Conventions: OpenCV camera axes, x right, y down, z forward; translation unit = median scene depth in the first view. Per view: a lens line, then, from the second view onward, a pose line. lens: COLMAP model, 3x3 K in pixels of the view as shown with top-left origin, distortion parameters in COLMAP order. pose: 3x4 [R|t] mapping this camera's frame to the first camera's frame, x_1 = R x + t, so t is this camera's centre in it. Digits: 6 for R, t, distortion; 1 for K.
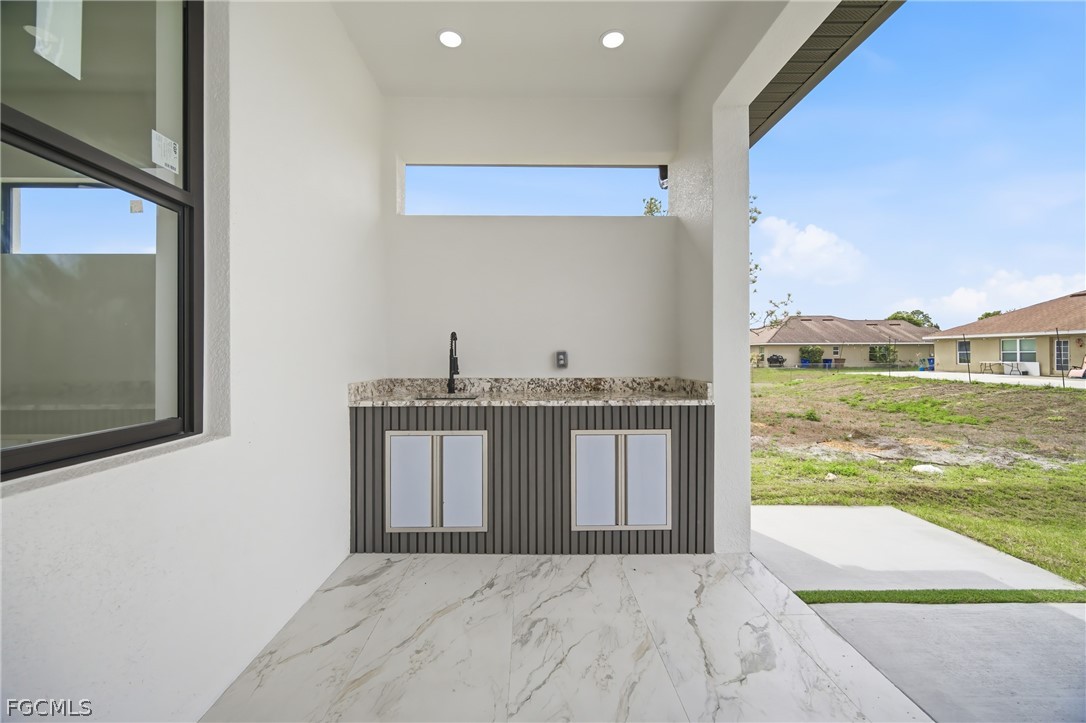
lens RADIAL K [[435.7, 0, 535.7], [0, 435.7, 351.5], [0, 0, 1]] dist [-0.000128, -0.000021]
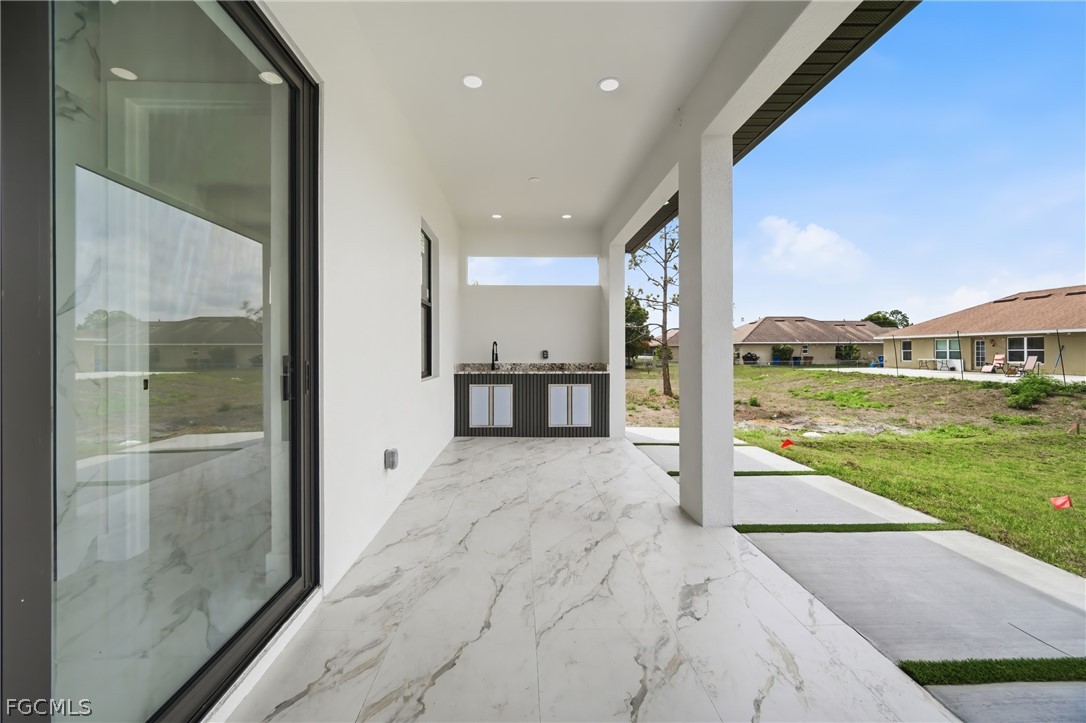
lens RADIAL K [[435.7, 0, 535.7], [0, 435.7, 351.5], [0, 0, 1]] dist [-0.000128, -0.000021]
pose [[0.999879, 0.000790, 0.015555, -0.002622], [-0.000855, 0.999991, 0.004220, -0.000599], [-0.015551, -0.004233, 0.999870, -0.152182]]
